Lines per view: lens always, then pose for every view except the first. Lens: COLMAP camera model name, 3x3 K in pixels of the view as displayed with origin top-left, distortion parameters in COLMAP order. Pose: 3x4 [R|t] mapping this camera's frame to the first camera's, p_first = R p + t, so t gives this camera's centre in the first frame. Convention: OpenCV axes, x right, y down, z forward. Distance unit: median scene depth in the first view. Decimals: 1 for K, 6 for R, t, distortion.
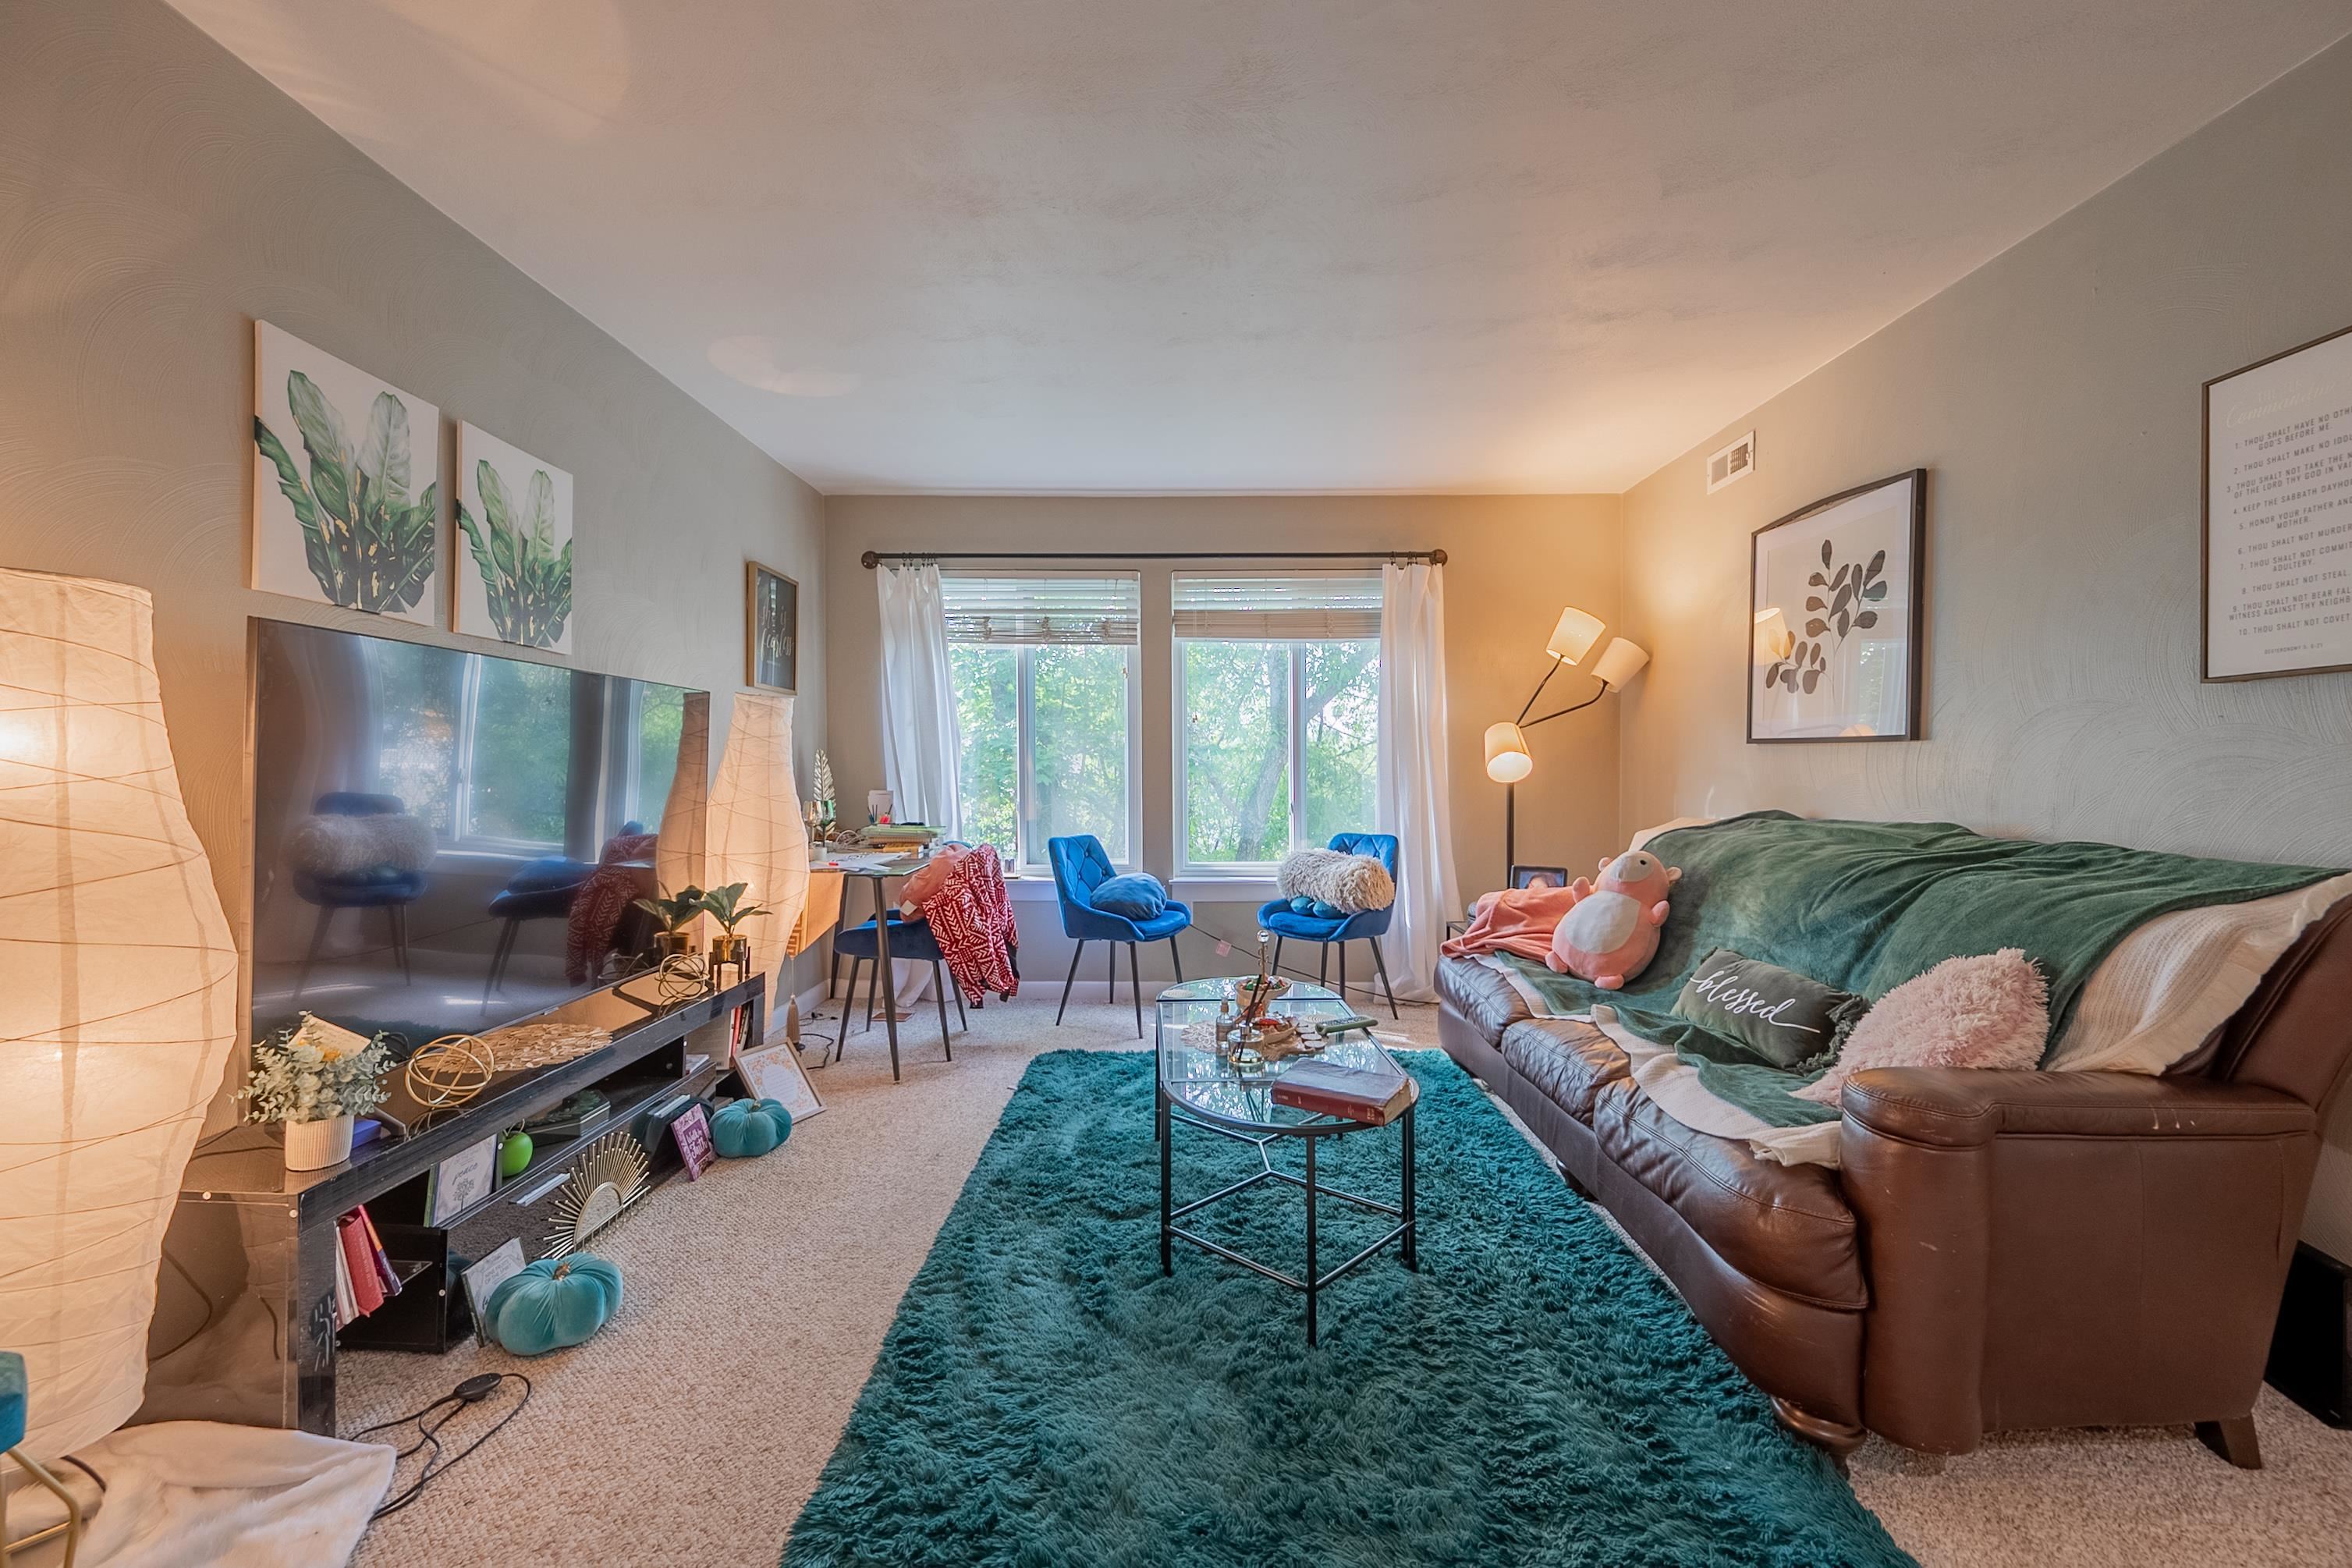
lens RADIAL K [[936.1, 0, 1179.5], [0, 936.1, 784.8], [0, 0, 1]] dist [0.001855, 0.000295]
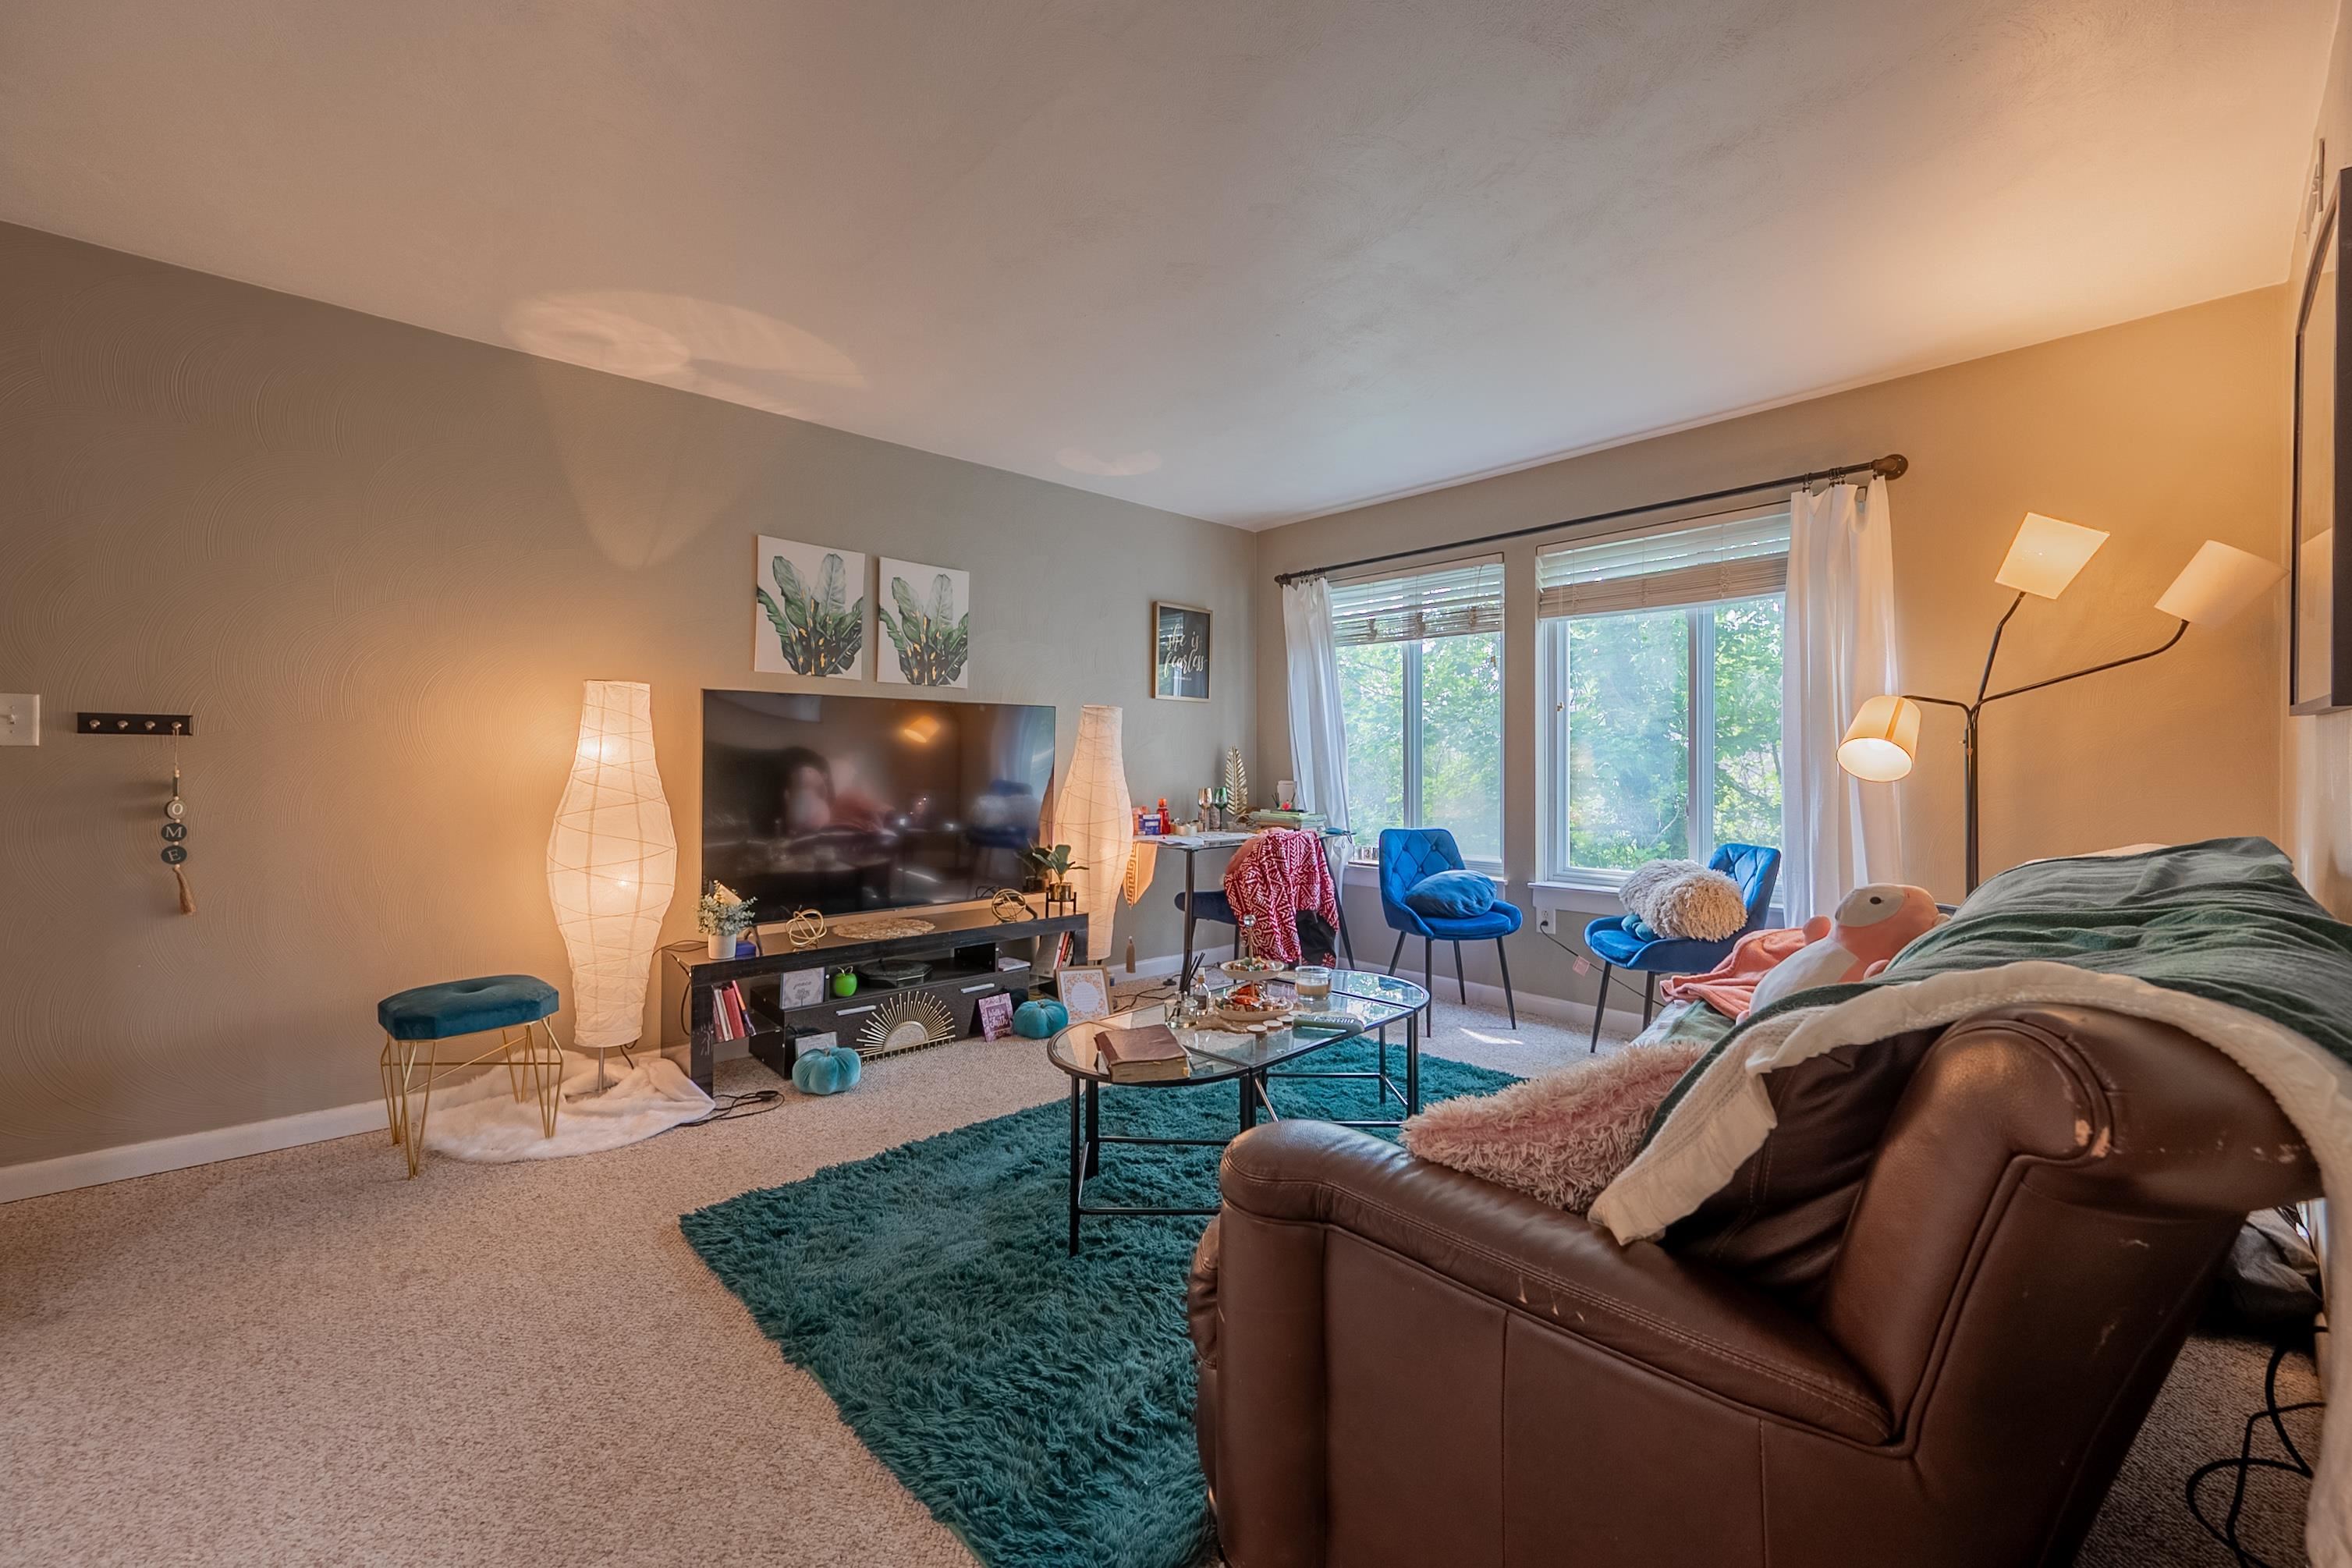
lens RADIAL K [[939.7, 0, 1180.5], [0, 939.7, 771.2], [0, 0, 1]] dist [0.000063, -0.000092]
pose [[0.686098, 0.006919, -0.727476, 0.701813], [-0.012916, 0.999913, -0.002670, -0.002010], [0.727395, 0.011228, 0.686128, 0.189399]]
